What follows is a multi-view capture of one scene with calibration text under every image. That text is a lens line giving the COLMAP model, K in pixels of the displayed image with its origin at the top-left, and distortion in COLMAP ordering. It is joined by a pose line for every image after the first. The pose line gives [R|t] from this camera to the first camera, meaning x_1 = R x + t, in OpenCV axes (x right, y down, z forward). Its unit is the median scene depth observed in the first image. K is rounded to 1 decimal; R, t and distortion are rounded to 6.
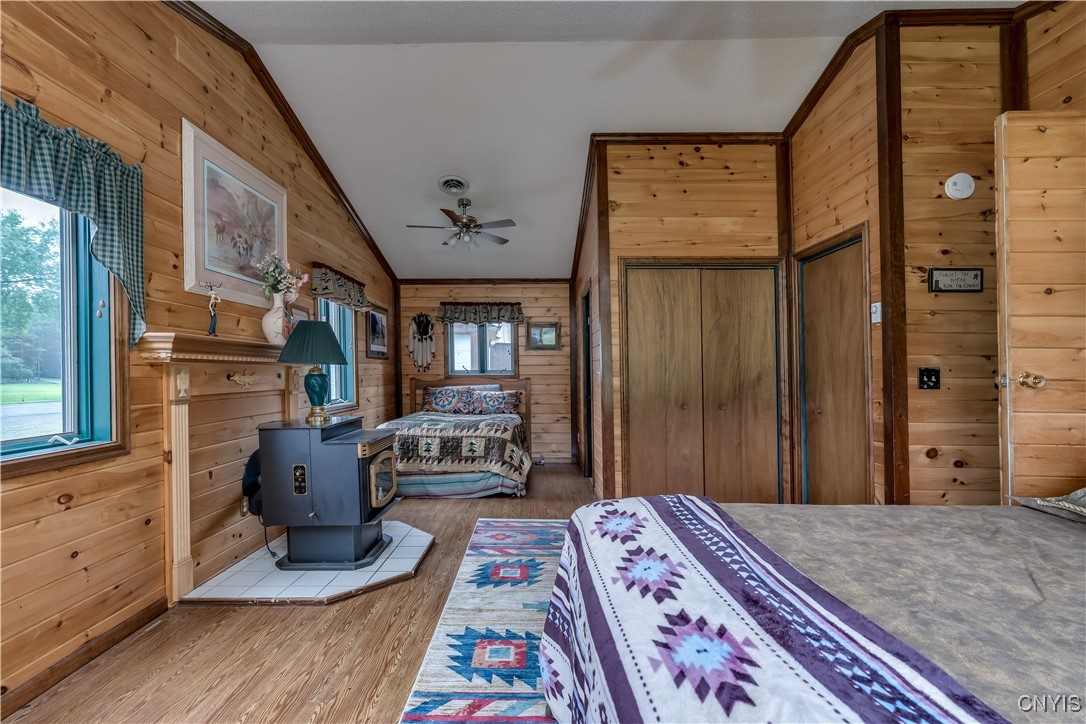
lens RADIAL K [[495.4, 0, 523.9], [0, 495.4, 371.1], [0, 0, 1]] dist [-0.008237, 0.002494]
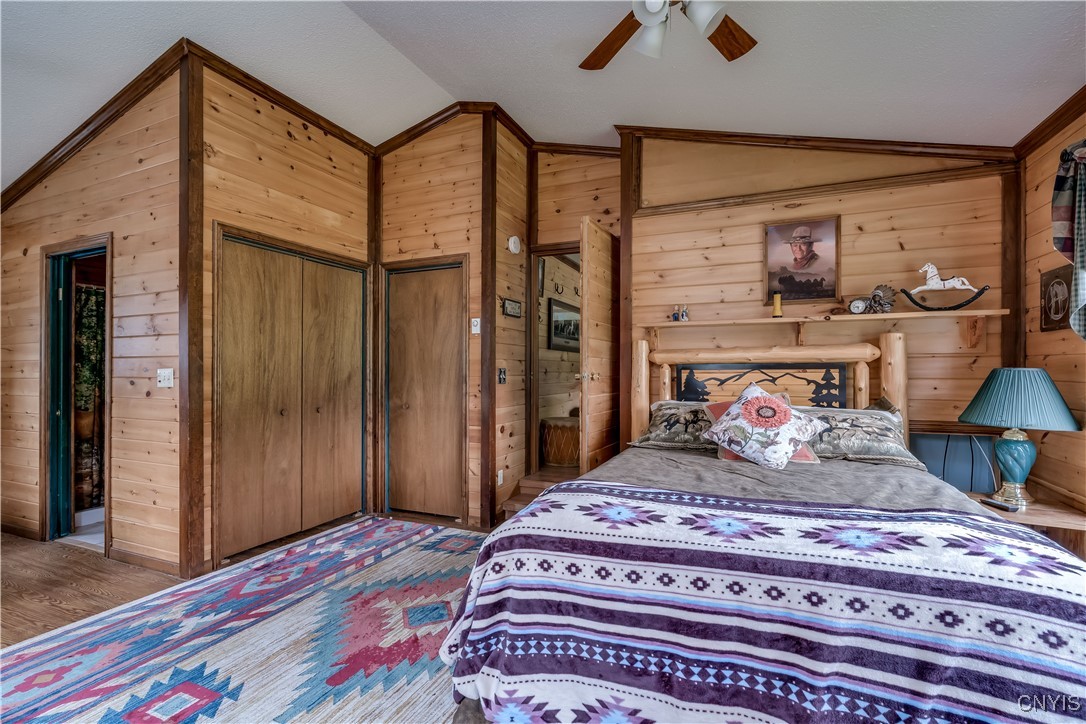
lens RADIAL K [[495.4, 0, 543.1], [0, 495.4, 361.6], [0, 0, 1]] dist [-0.008237, 0.002494]
pose [[0.378908, 0.010962, 0.925370, -0.316721], [0.003059, 0.999910, -0.013097, -0.005208], [-0.925429, 0.007793, 0.378840, 0.259763]]
